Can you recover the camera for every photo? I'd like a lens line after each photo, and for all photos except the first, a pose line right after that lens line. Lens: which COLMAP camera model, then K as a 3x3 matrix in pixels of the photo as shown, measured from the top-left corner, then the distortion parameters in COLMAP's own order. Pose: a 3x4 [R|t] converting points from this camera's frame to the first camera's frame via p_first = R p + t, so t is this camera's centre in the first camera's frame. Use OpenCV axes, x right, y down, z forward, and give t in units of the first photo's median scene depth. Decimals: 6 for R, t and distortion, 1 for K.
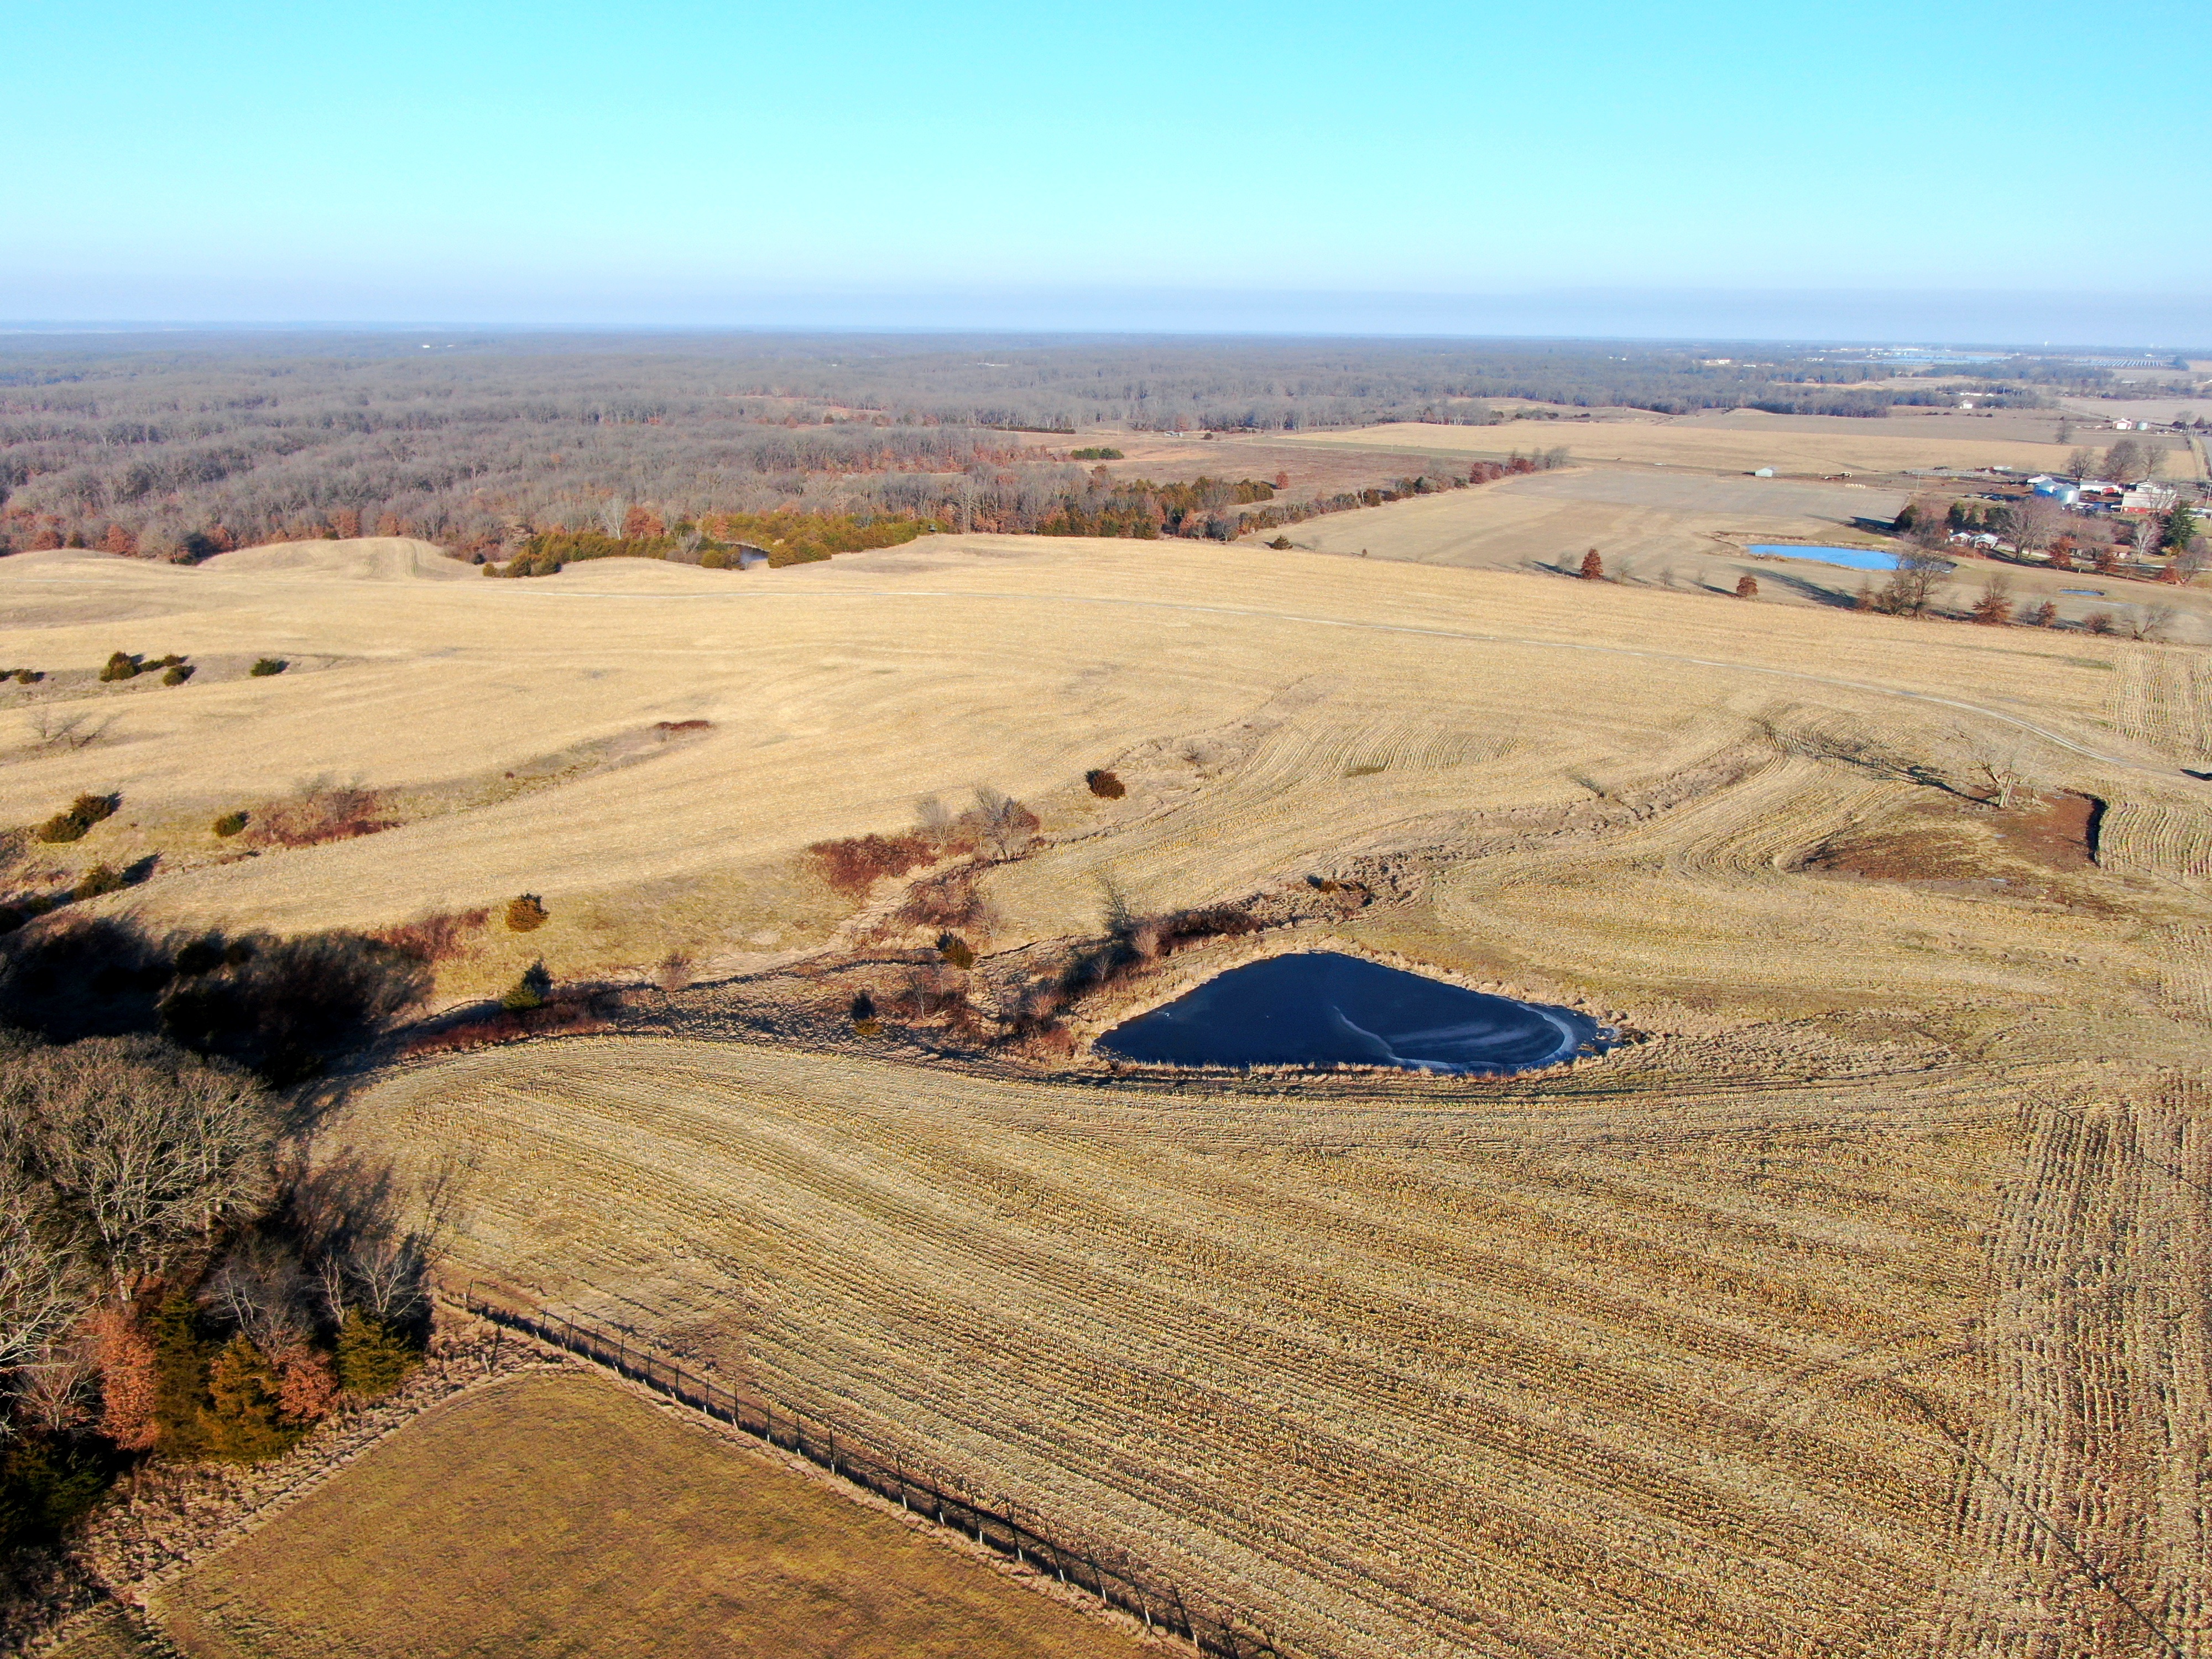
lens RADIAL K [[1590.5, 0, 1106.0], [0, 1590.5, 829.5], [0, 0, 1]] dist [-0.021453, 0.011084]
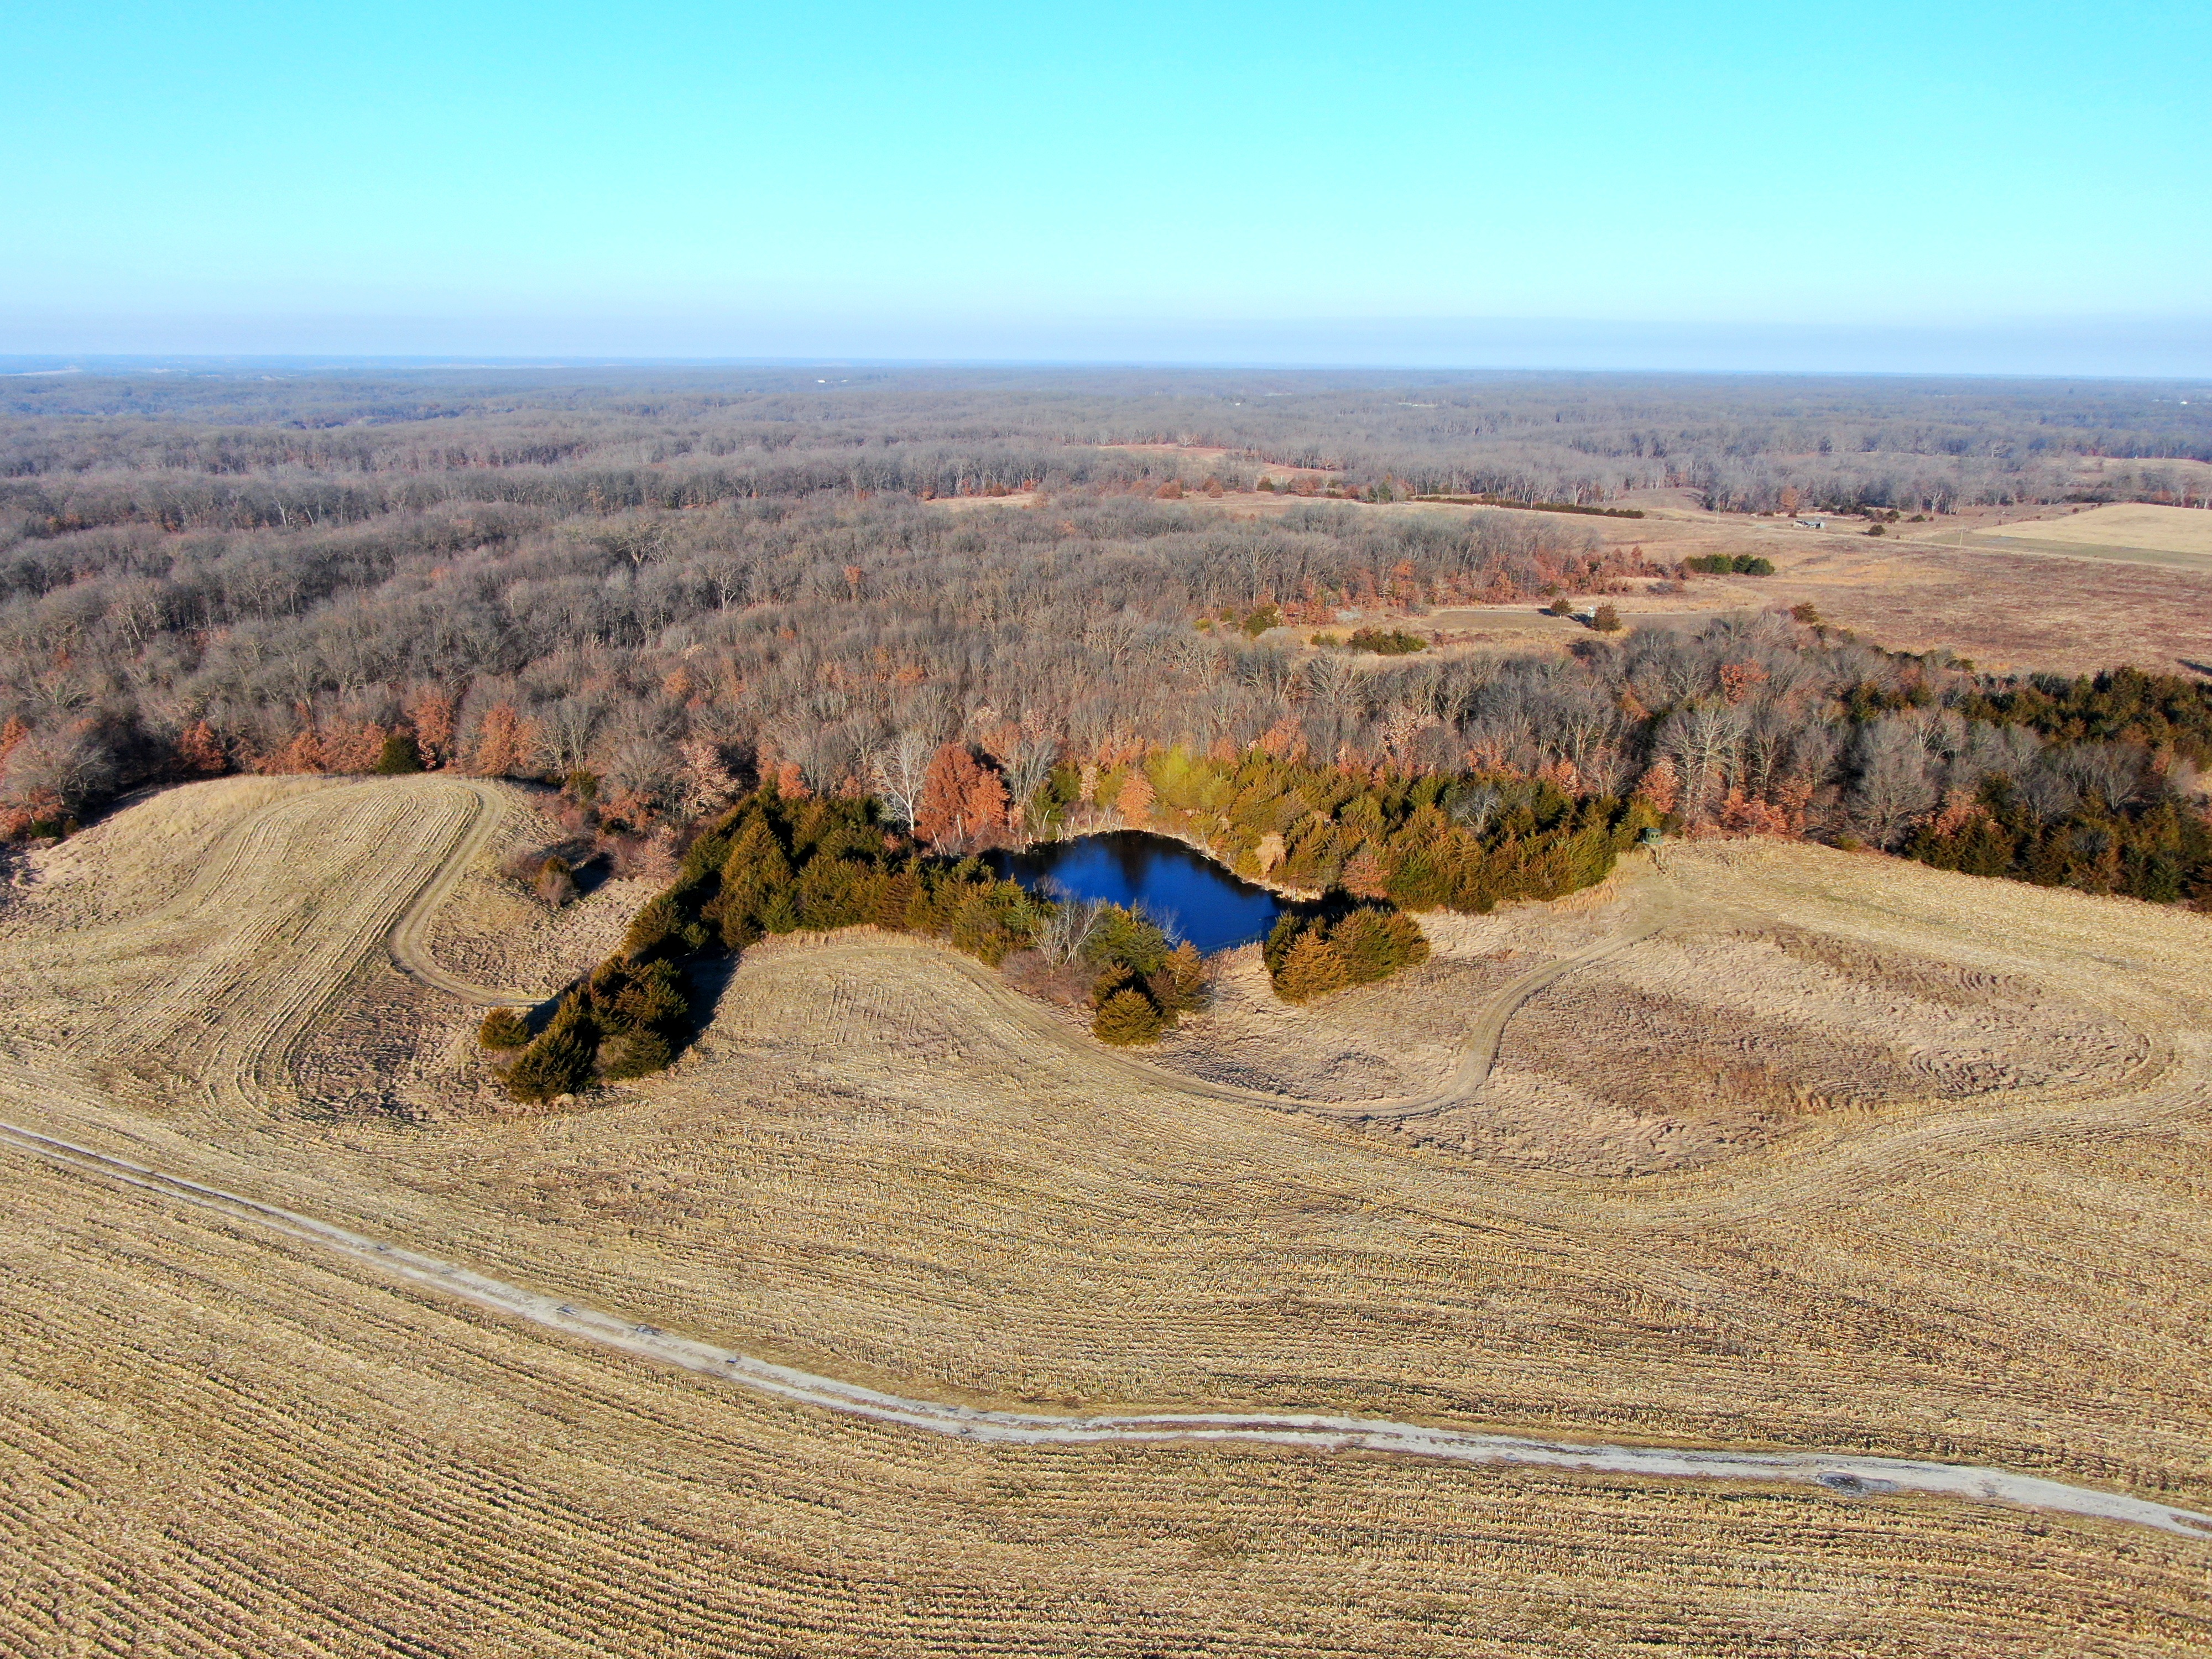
lens RADIAL K [[1598.1, 0, 1106.0], [0, 1598.1, 829.5], [0, 0, 1]] dist [-0.027732, 0.012756]
pose [[0.973832, 0.062199, -0.218593, -0.213515], [-0.067117, 0.997630, -0.015139, -0.241082], [0.217134, 0.029415, 0.975699, 0.786533]]
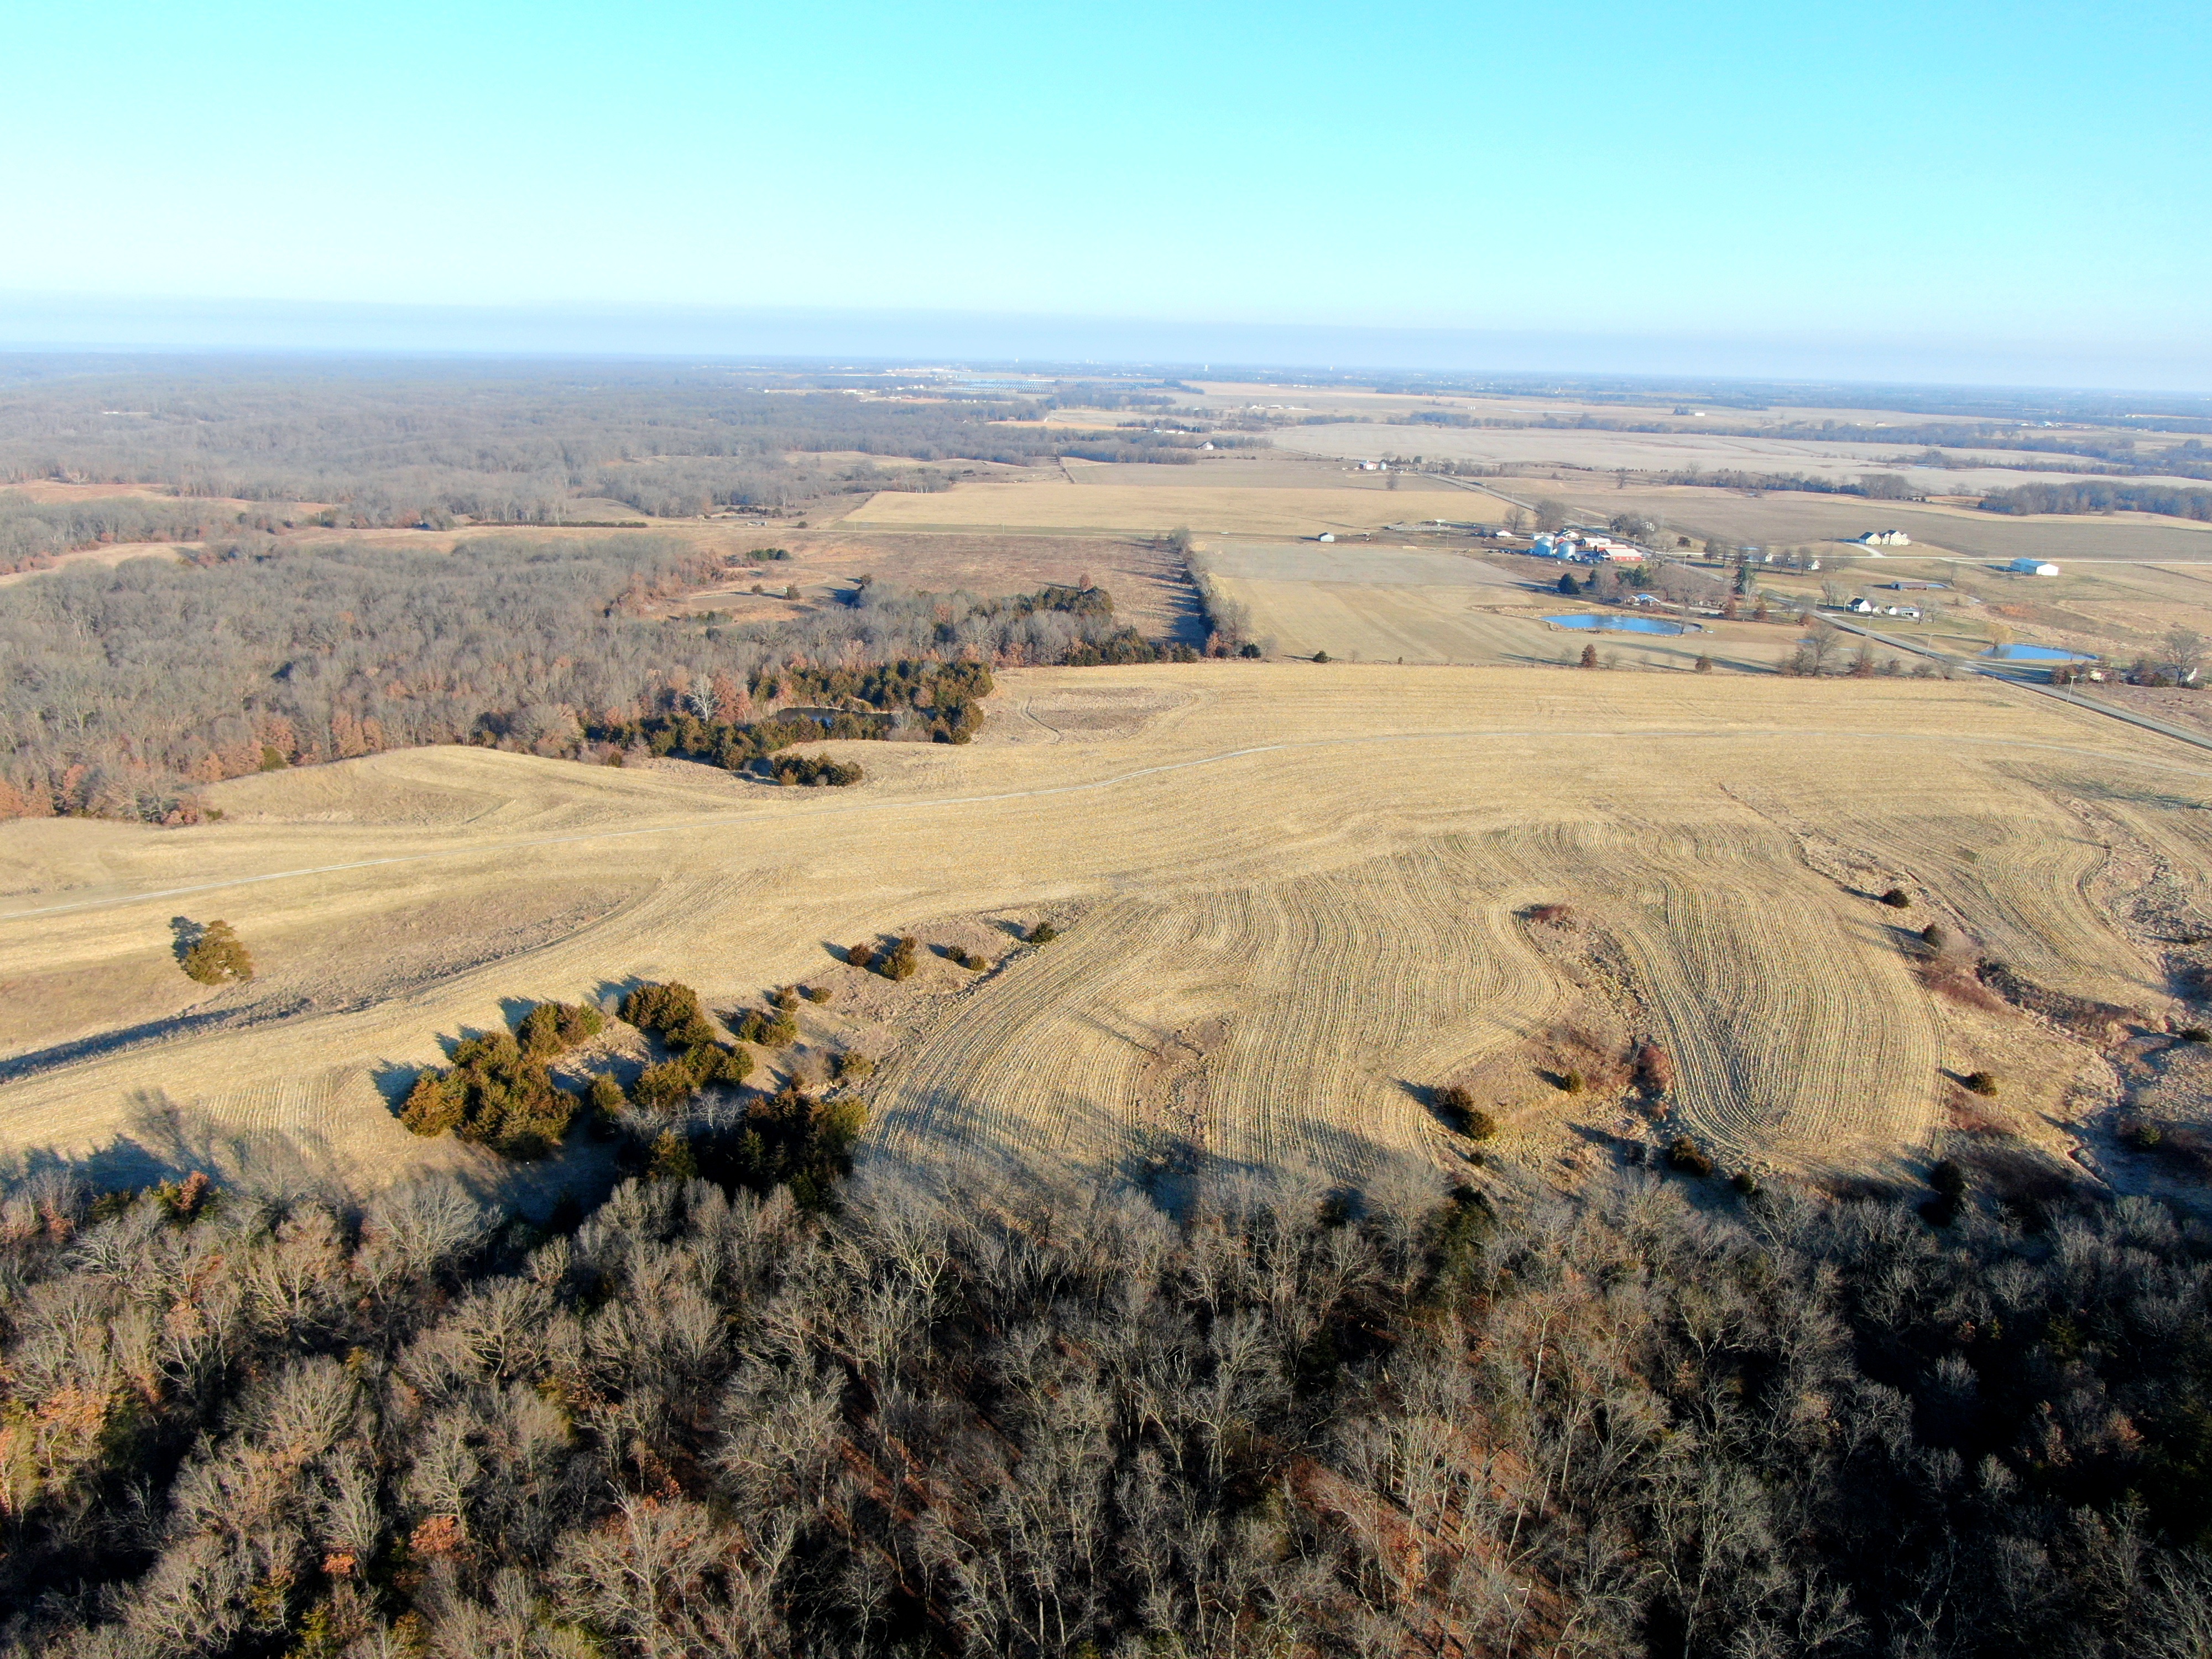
lens RADIAL K [[1590.5, 0, 1106.0], [0, 1590.5, 829.5], [0, 0, 1]] dist [-0.021453, 0.011084]
pose [[0.828846, -0.154745, 0.537650, -0.836973], [0.158631, 0.986552, 0.039399, -0.161656], [-0.536516, 0.052632, 0.842247, 0.153337]]
